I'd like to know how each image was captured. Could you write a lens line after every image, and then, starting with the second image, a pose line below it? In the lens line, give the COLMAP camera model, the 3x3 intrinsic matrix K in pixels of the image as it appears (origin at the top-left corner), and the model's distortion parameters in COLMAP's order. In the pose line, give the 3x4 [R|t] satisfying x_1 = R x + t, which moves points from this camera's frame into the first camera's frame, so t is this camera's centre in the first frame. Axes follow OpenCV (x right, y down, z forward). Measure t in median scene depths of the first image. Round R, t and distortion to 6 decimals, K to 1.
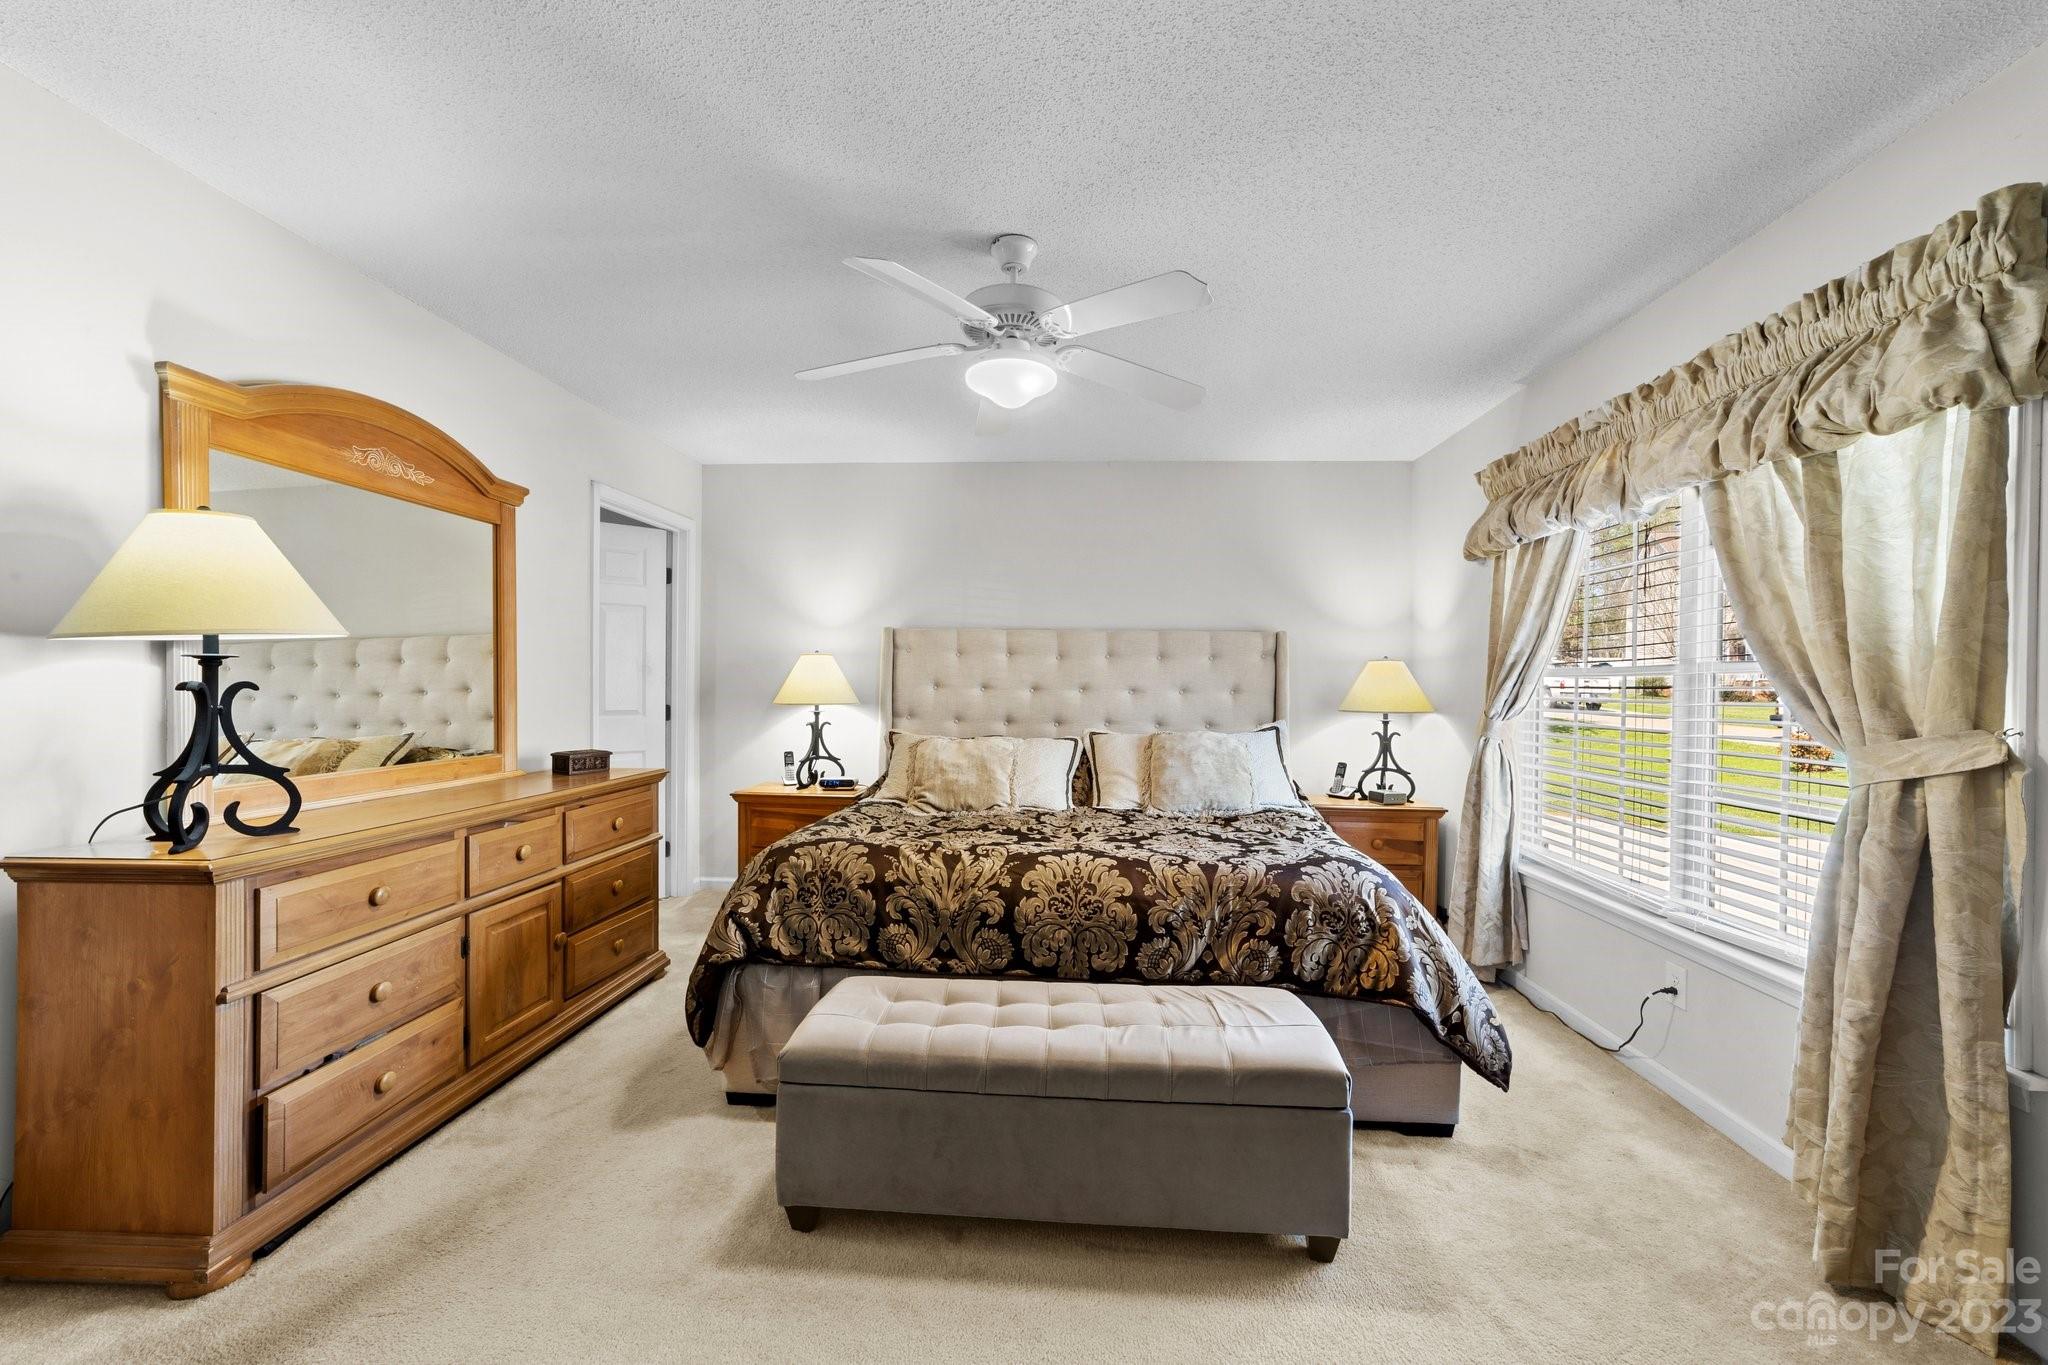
lens RADIAL K [[794.8, 0, 1018.8], [0, 794.8, 689.0], [0, 0, 1]] dist [-0.016079, 0.007644]
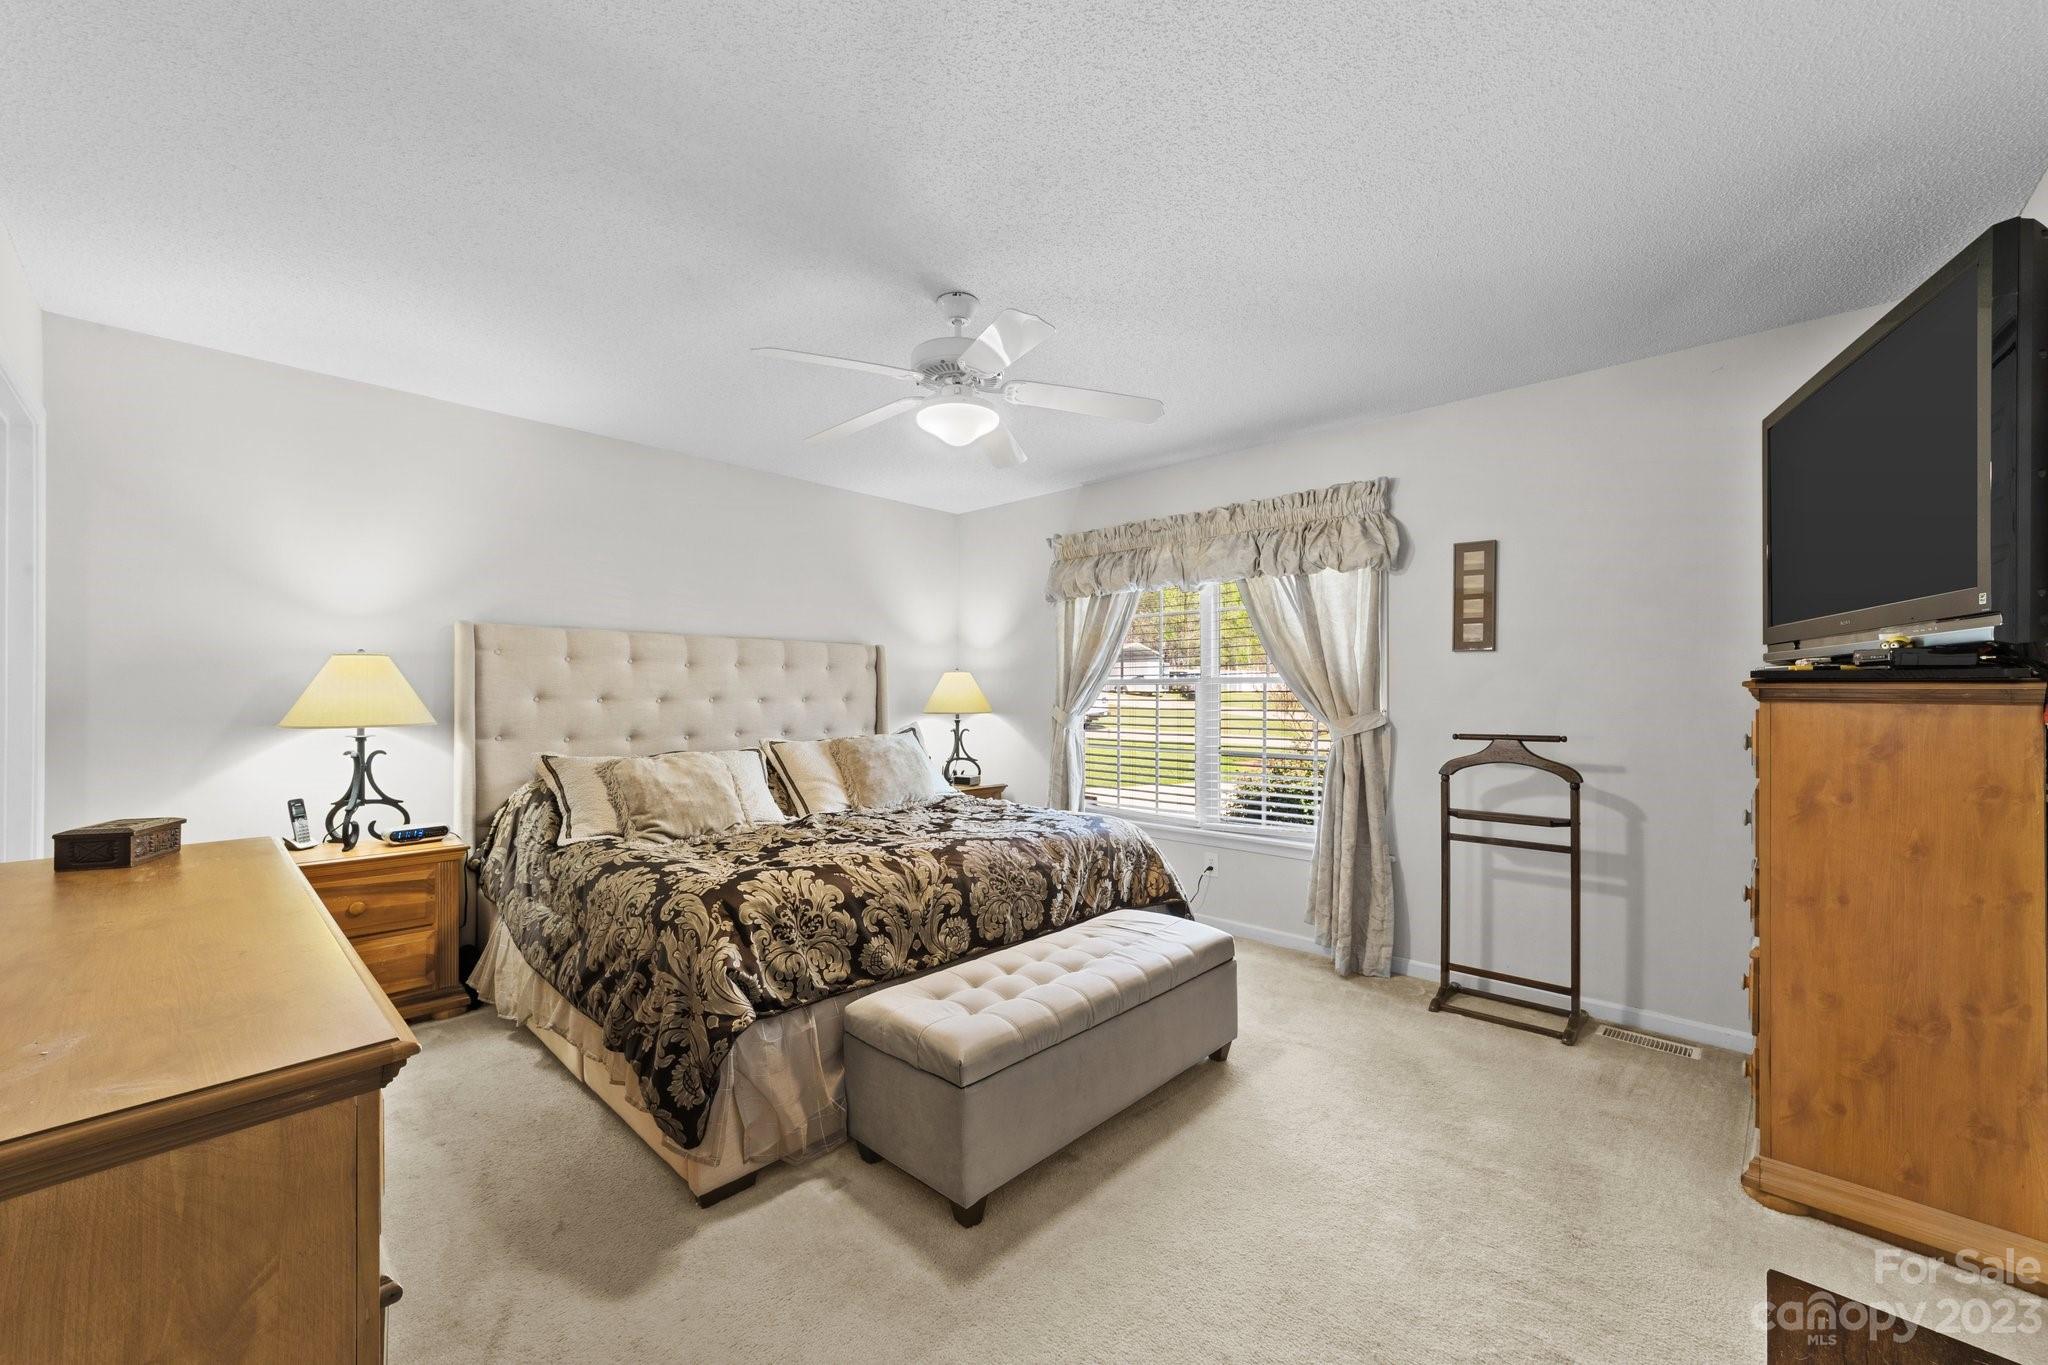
lens RADIAL K [[794.8, 0, 1014.0], [0, 794.8, 689.1], [0, 0, 1]] dist [-0.016079, 0.007644]
pose [[0.639570, -0.005335, 0.768714, -0.793311], [0.011497, 0.999930, -0.002625, -0.008712], [-0.768647, 0.010517, 0.639587, 0.226241]]
